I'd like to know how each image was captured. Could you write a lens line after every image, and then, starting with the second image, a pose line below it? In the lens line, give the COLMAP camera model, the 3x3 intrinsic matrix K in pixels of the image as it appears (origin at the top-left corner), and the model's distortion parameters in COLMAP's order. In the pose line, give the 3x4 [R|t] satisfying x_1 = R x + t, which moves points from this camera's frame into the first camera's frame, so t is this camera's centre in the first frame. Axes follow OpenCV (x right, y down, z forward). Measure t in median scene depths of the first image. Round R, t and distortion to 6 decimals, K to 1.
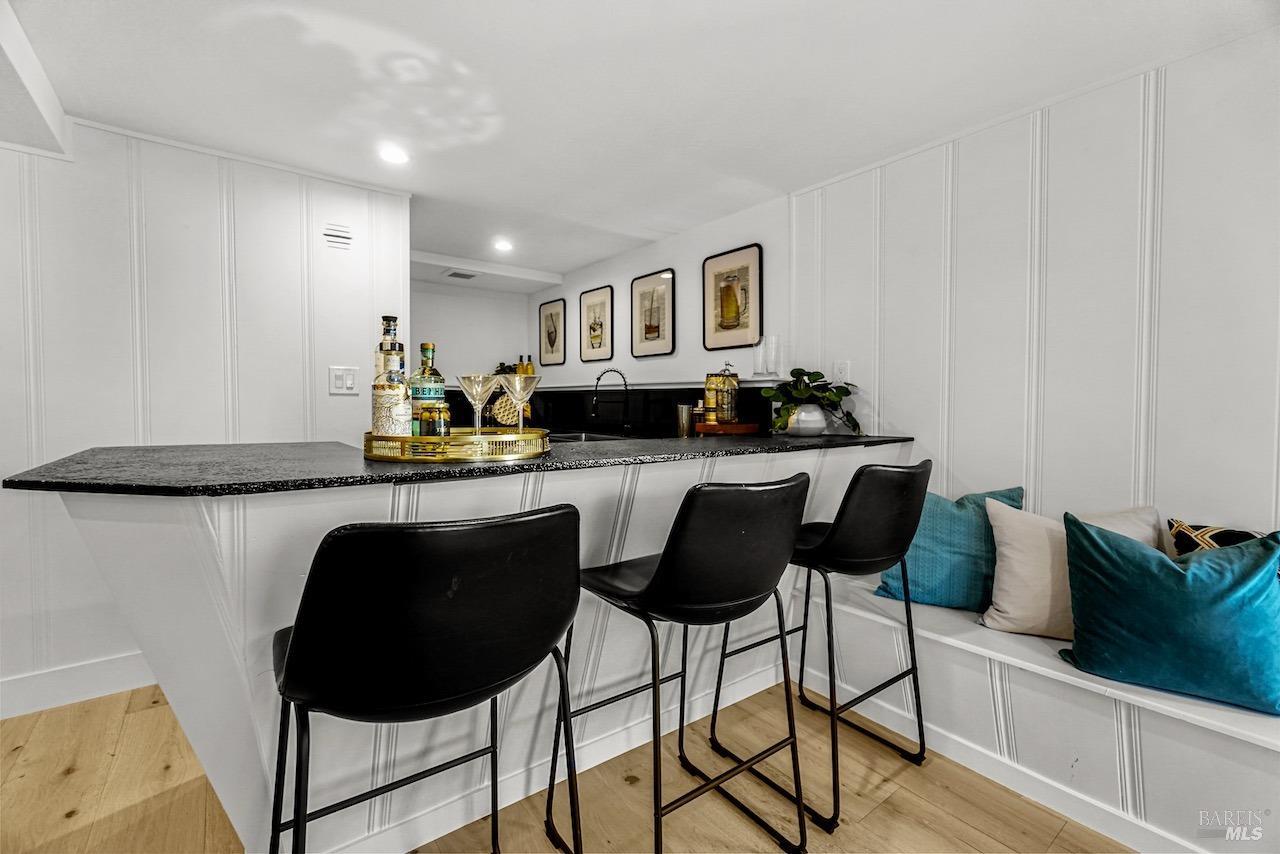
lens RADIAL K [[554.1, 0, 641.7], [0, 554.1, 409.2], [0, 0, 1]] dist [-0.001186, -0.000155]
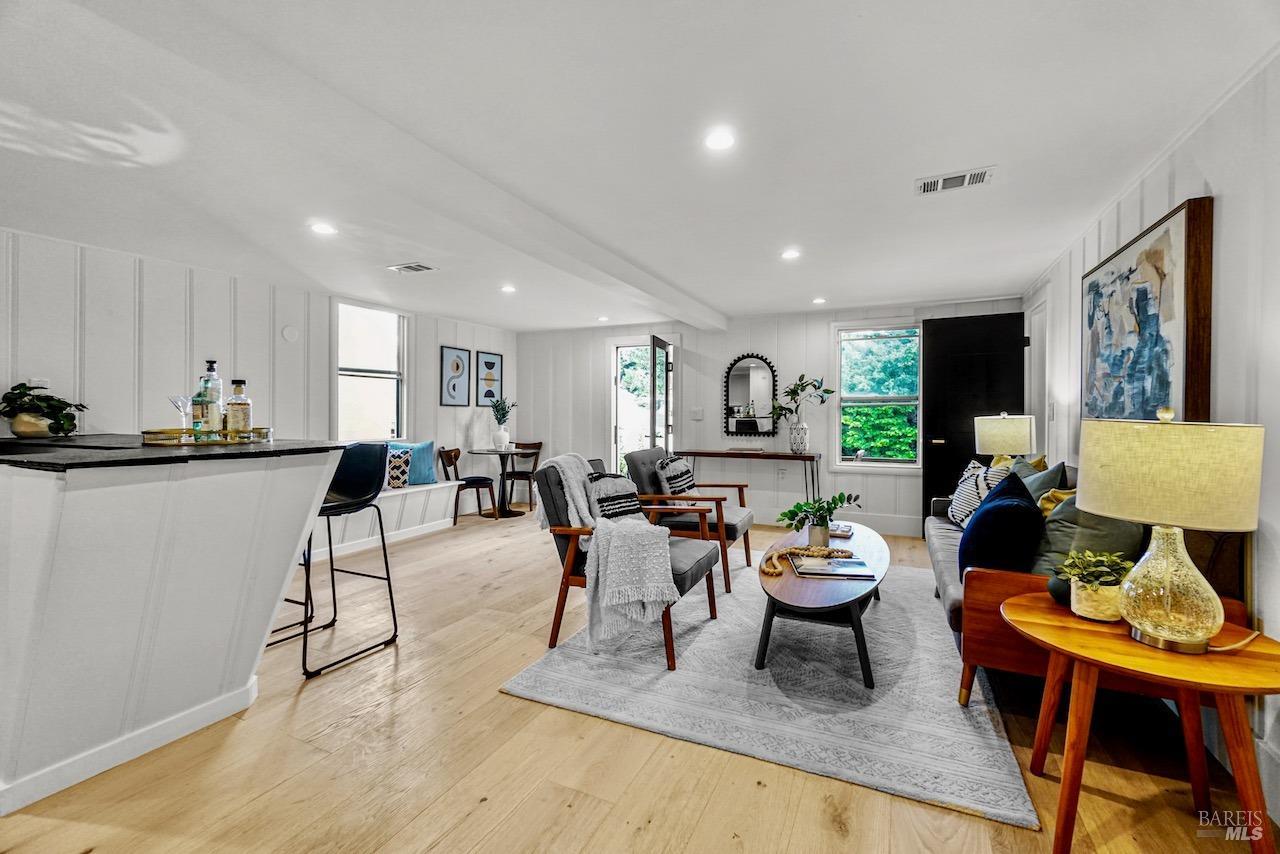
lens RADIAL K [[554.1, 0, 641.7], [0, 554.1, 409.2], [0, 0, 1]] dist [-0.001186, -0.000155]
pose [[-0.464592, -0.000812, 0.885524, -1.336489], [0.006773, 0.999967, 0.004471, -0.011835], [-0.885499, 0.008075, -0.464571, 0.334652]]
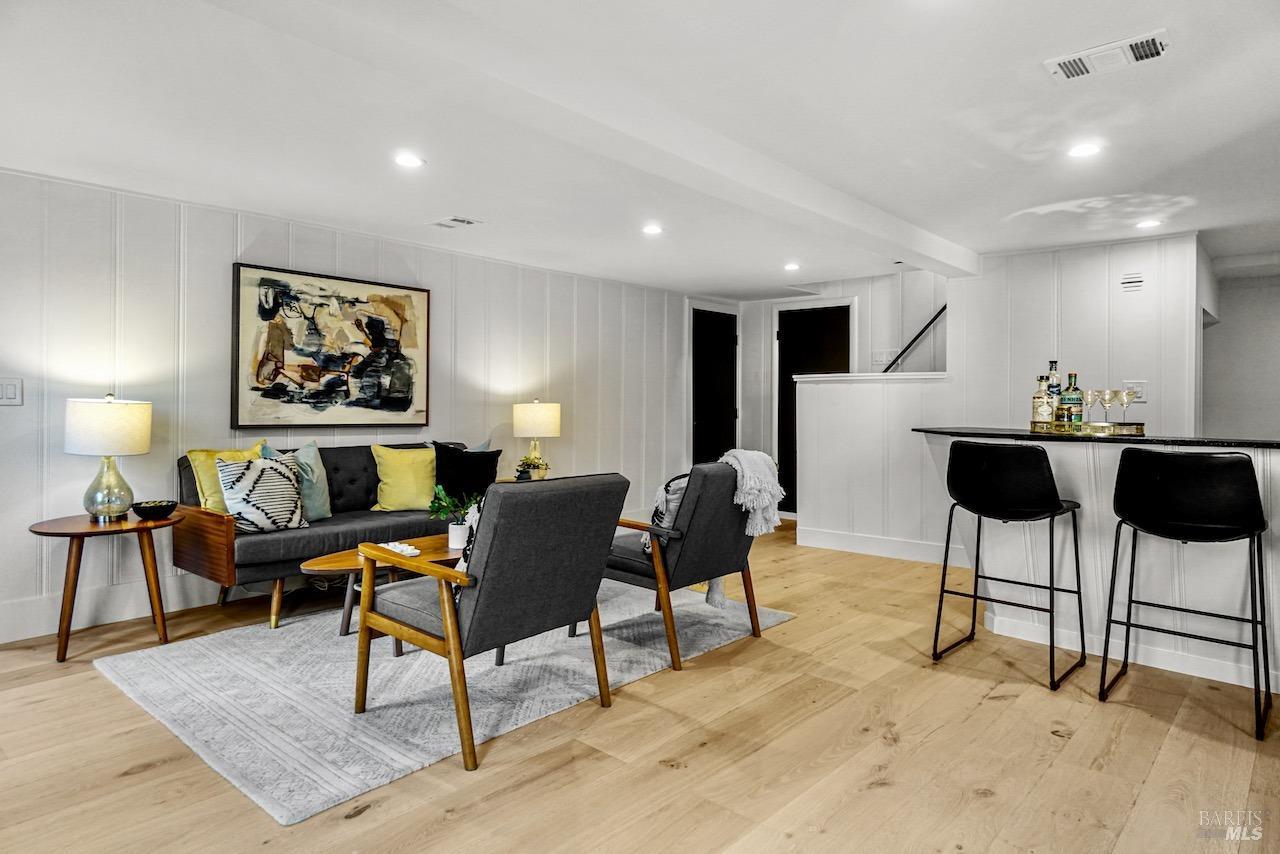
lens RADIAL K [[754.4, 0, 637.7], [0, 754.4, 404.9], [0, 0, 1]] dist [0.004852, 0.002454]
pose [[0.187944, -0.000177, -0.982180, 0.986775], [-0.024448, 0.999689, -0.004859, 0.017112], [0.981875, 0.024926, 0.187881, -0.482954]]
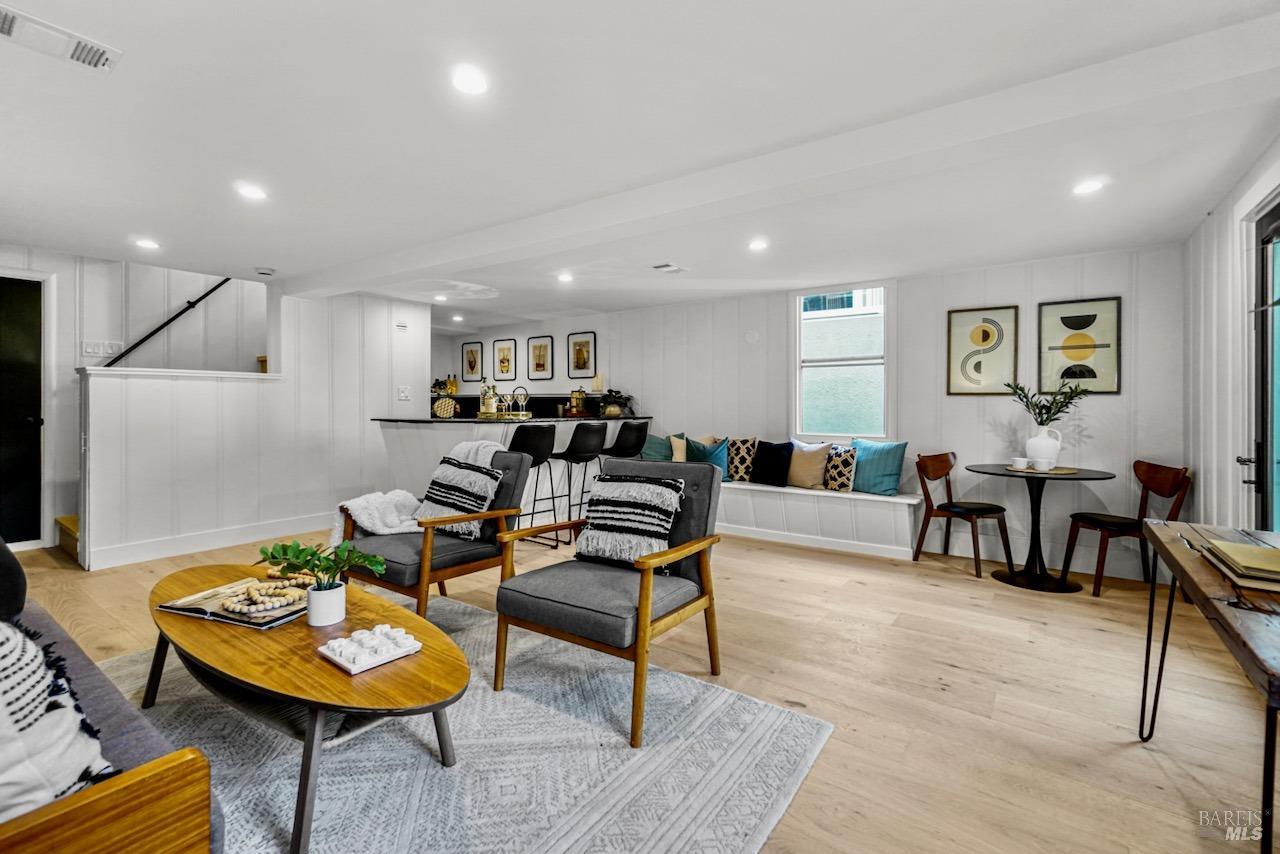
lens RADIAL K [[554.1, 0, 641.7], [0, 554.1, 409.2], [0, 0, 1]] dist [-0.001186, -0.000155]
pose [[0.959371, -0.003368, 0.282128, -0.256884], [0.004562, 0.999983, -0.003577, 0.021247], [-0.282111, 0.004719, 0.959370, -1.302150]]
